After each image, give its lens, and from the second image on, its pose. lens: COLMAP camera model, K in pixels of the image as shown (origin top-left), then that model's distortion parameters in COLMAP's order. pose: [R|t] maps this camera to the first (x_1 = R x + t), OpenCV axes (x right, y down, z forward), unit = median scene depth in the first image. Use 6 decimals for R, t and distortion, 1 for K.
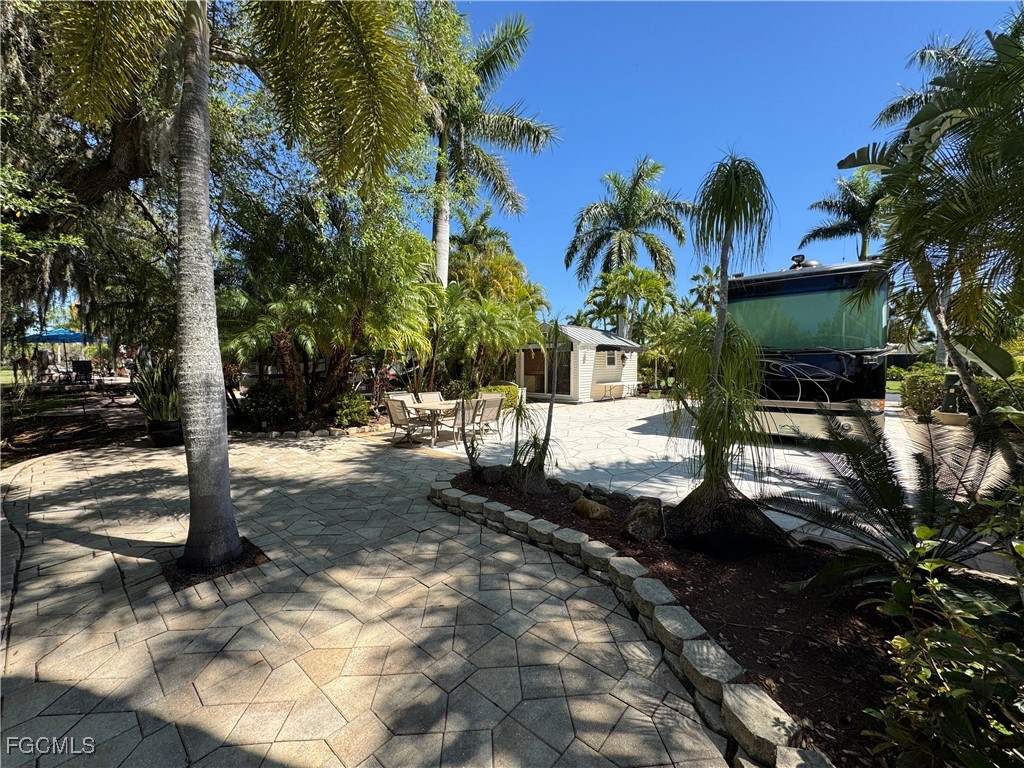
lens RADIAL K [[406.9, 0, 513.0], [0, 406.9, 386.3], [0, 0, 1]] dist [-0.002394, 0.000409]
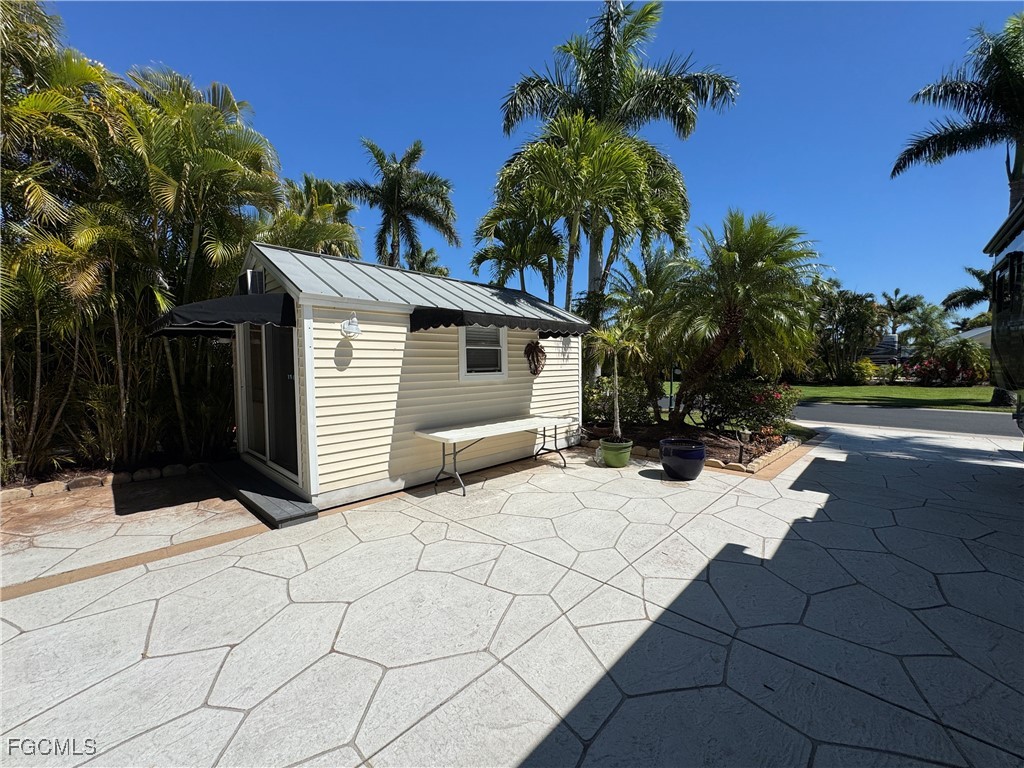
lens RADIAL K [[406.9, 0, 512.5], [0, 406.9, 385.0], [0, 0, 1]] dist [-0.002394, 0.000409]
pose [[0.999185, -0.001674, -0.040326, 0.357067], [0.001621, 0.999998, -0.001330, -0.051003], [0.040328, 0.001264, 0.999186, 0.829828]]
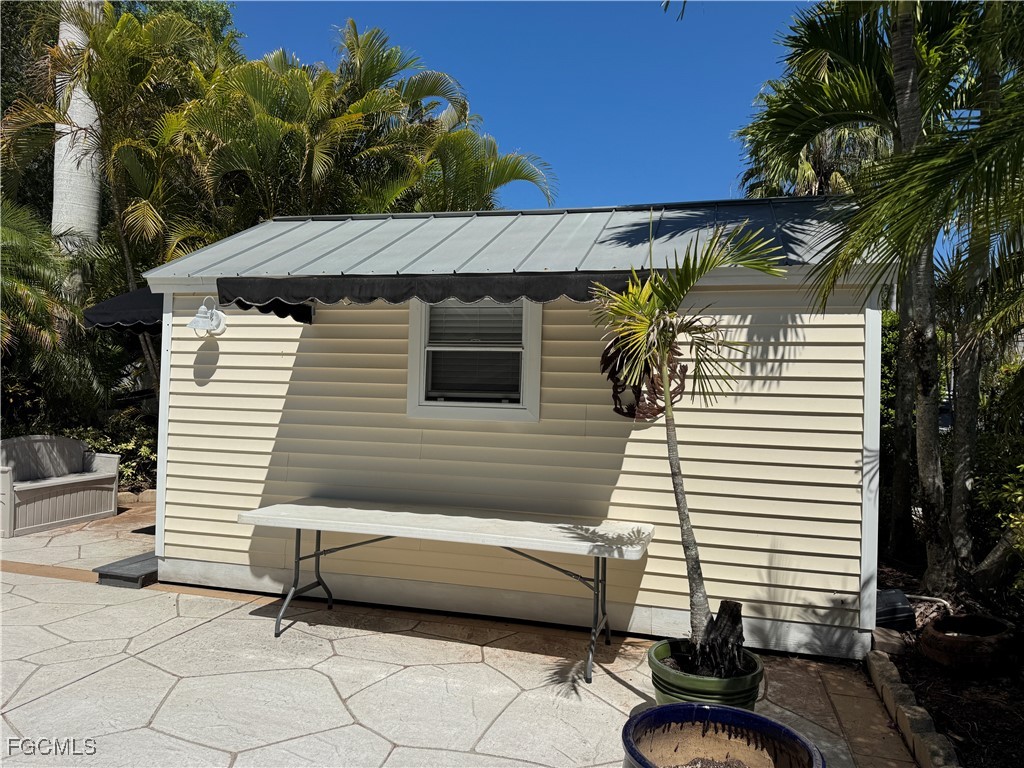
lens RADIAL K [[722.8, 0, 510.5], [0, 722.8, 385.8], [0, 0, 1]] dist [0.054511, -0.055743]
pose [[0.445063, 0.010600, -0.895437, 0.646955], [-0.079696, 0.996431, -0.027817, -0.065423], [0.891946, 0.083743, 0.444319, 1.133431]]
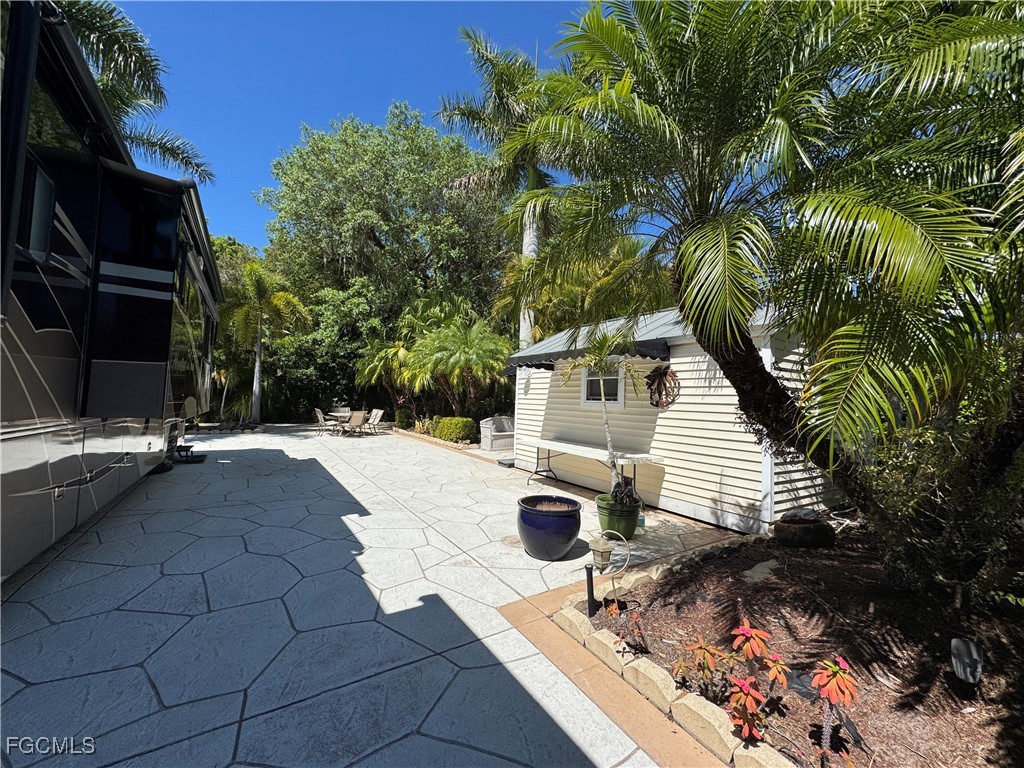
lens RADIAL K [[406.9, 0, 509.9], [0, 406.9, 382.4], [0, 0, 1]] dist [-0.002394, 0.000409]
pose [[-0.272947, -0.042645, -0.961083, 0.806700], [-0.082706, 0.996359, -0.020721, -0.068330], [0.958467, 0.073832, -0.275480, 1.306790]]
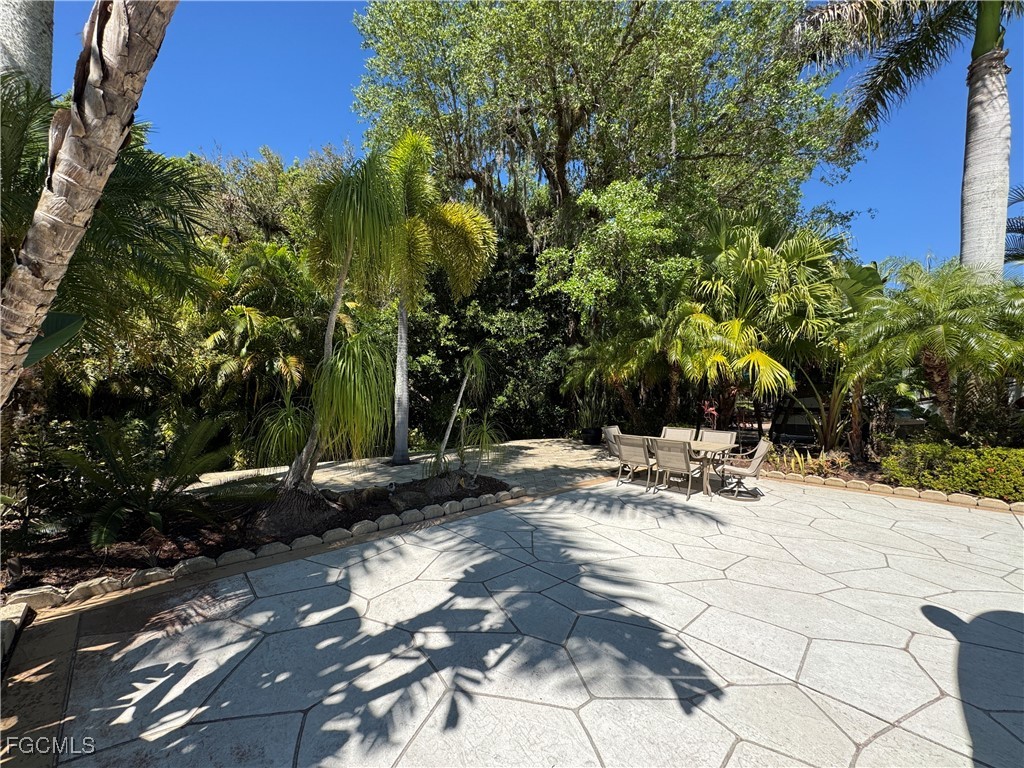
lens RADIAL K [[406.9, 0, 506.8], [0, 406.9, 376.7], [0, 0, 1]] dist [-0.002394, 0.000409]
pose [[-0.086332, -0.038571, -0.995520, 0.435724], [-0.066533, 0.997243, -0.032868, -0.025105], [0.994042, 0.063398, -0.088660, 0.438223]]
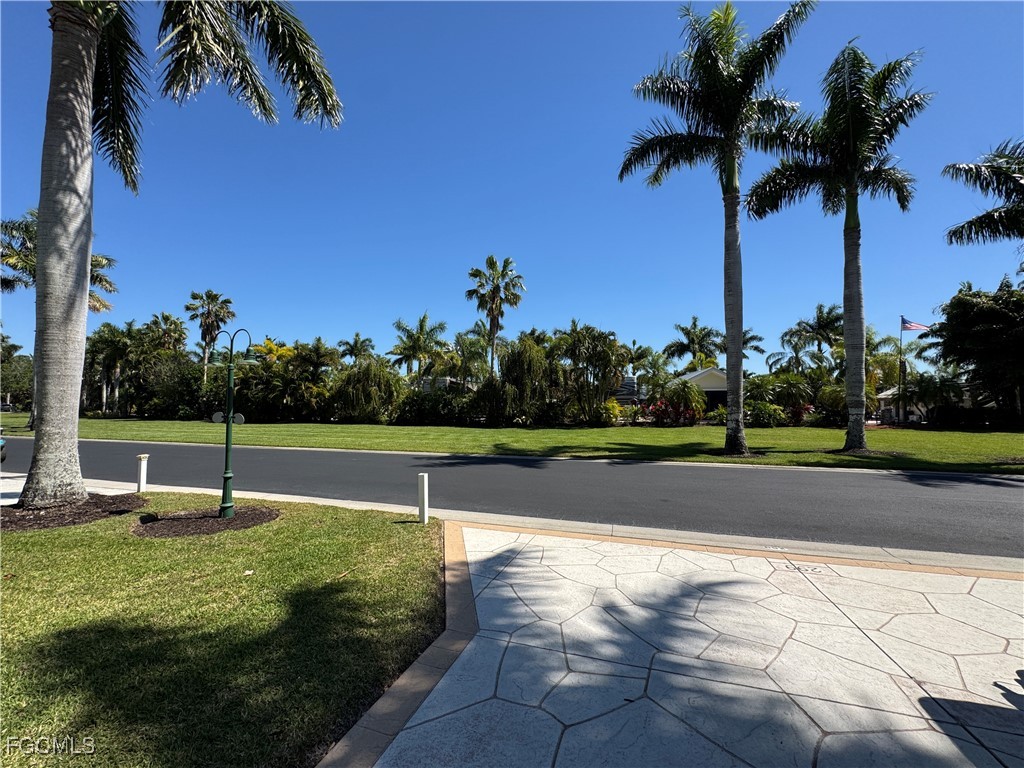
lens RADIAL K [[406.9, 0, 511.2], [0, 406.9, 384.8], [0, 0, 1]] dist [-0.002394, 0.000409]
pose [[0.914902, 0.015668, 0.403372, 0.858315], [0.025666, 0.994967, -0.096861, -0.075146], [-0.402860, 0.098971, 0.909895, 1.396631]]
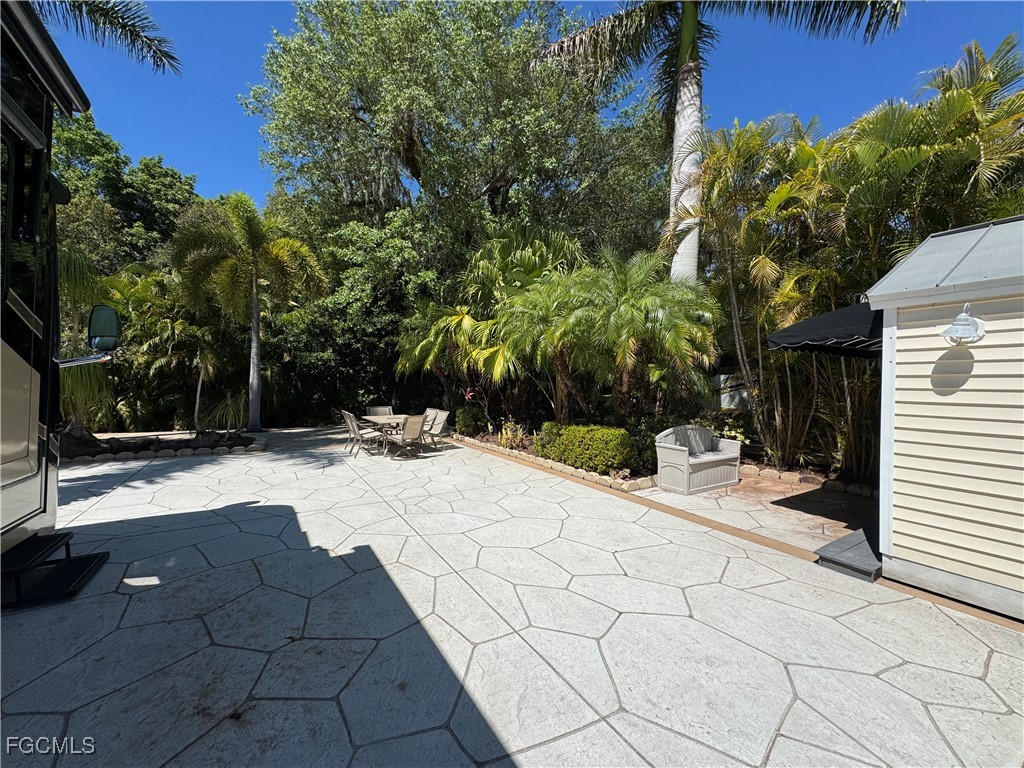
lens RADIAL K [[406.9, 0, 510.9], [0, 406.9, 383.4], [0, 0, 1]] dist [-0.002394, 0.000409]
pose [[-0.290342, -0.000024, -0.956923, 0.489979], [-0.066773, 0.997563, 0.020234, -0.058108], [0.954590, 0.069771, -0.289636, 0.993876]]
